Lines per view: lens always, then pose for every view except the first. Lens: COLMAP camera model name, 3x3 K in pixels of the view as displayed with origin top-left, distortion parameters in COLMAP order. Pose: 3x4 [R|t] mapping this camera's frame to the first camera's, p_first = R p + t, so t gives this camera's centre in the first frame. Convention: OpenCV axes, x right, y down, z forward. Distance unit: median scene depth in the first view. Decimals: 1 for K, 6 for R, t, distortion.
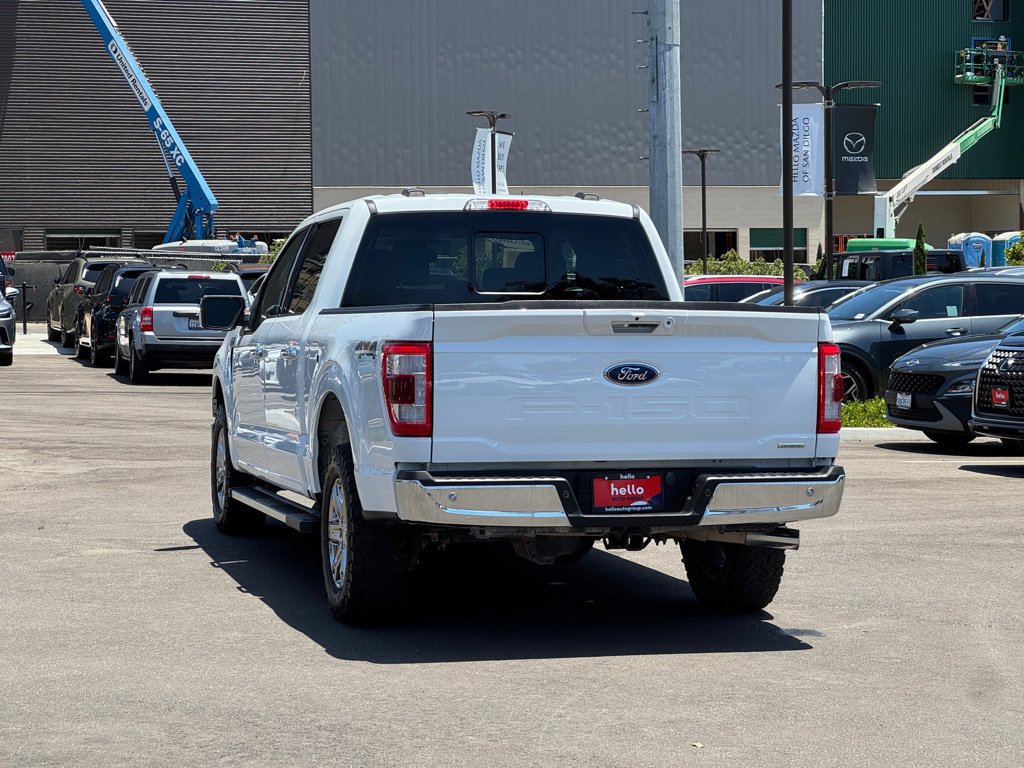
lens RADIAL K [[1989.6, 0, 474.2], [0, 1989.6, 407.4], [0, 0, 1]] dist [0.093619, -0.251592]
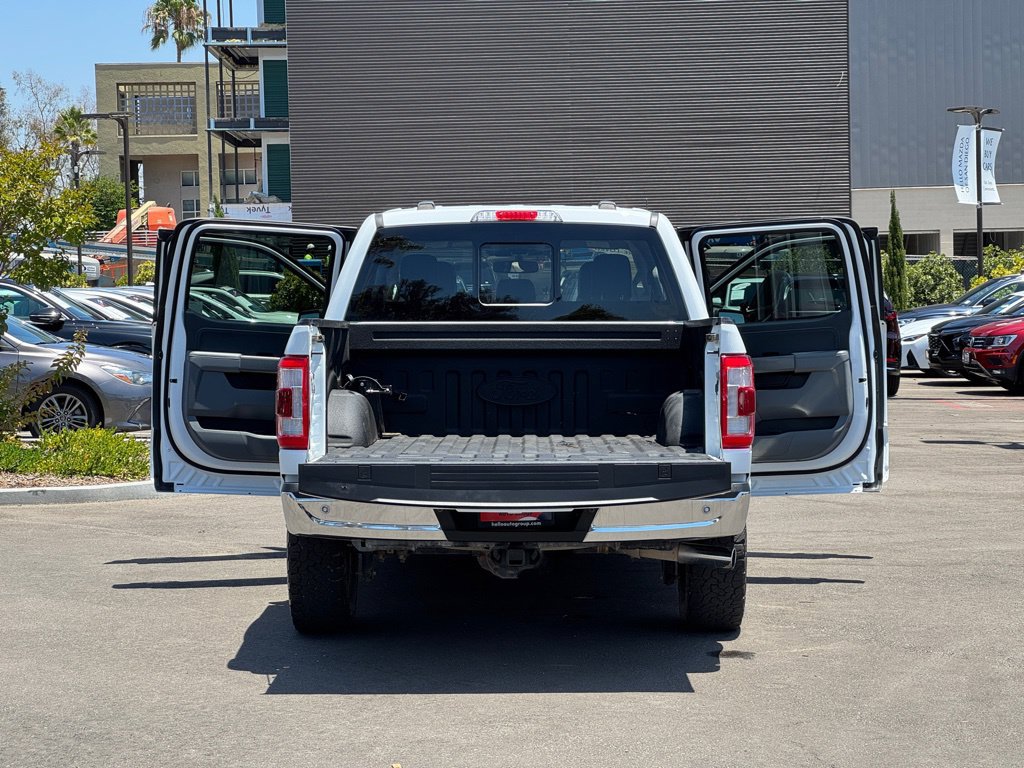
lens RADIAL K [[2007.5, 0, 495.7], [0, 2007.5, 387.6], [0, 0, 1]] dist [0.026720, 0.598262]
pose [[0.967304, 0.001929, -0.253613, 0.314090], [-0.005228, 0.999910, -0.012335, -0.004210], [0.253566, 0.013258, 0.967227, 0.034477]]
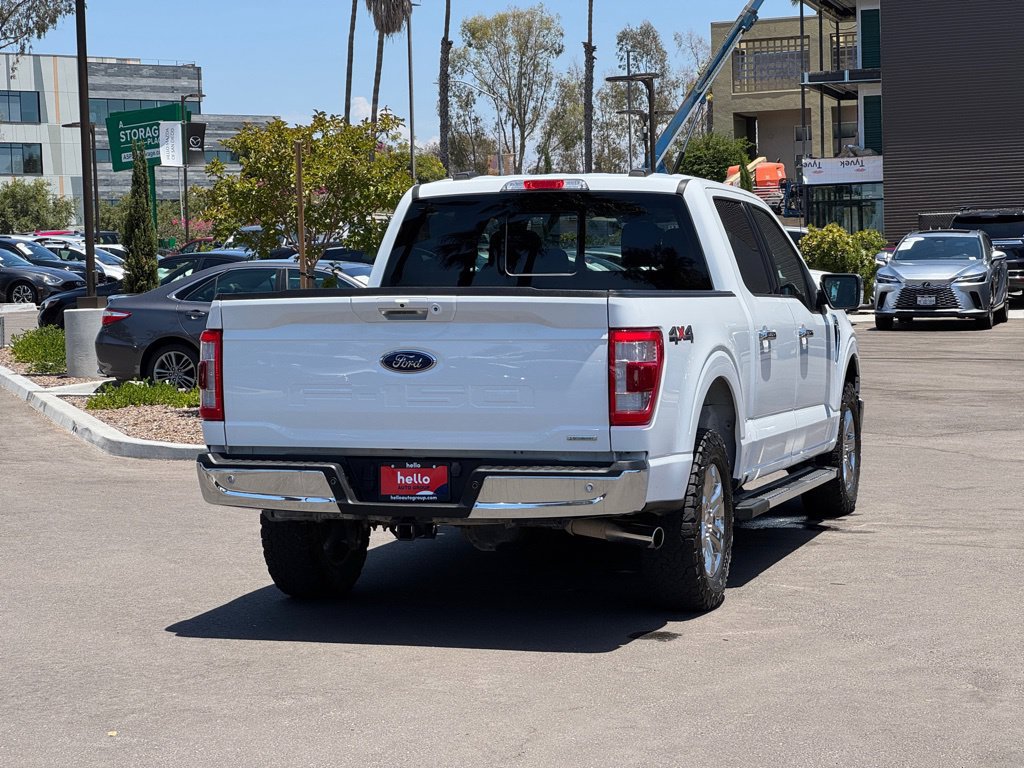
lens RADIAL K [[2007.5, 0, 495.7], [0, 2007.5, 387.6], [0, 0, 1]] dist [0.026720, 0.598262]
pose [[0.853300, 0.014065, -0.521231, 0.618571], [-0.009295, 0.999888, 0.011764, -0.015496], [0.521338, -0.005193, 0.853335, 0.170328]]
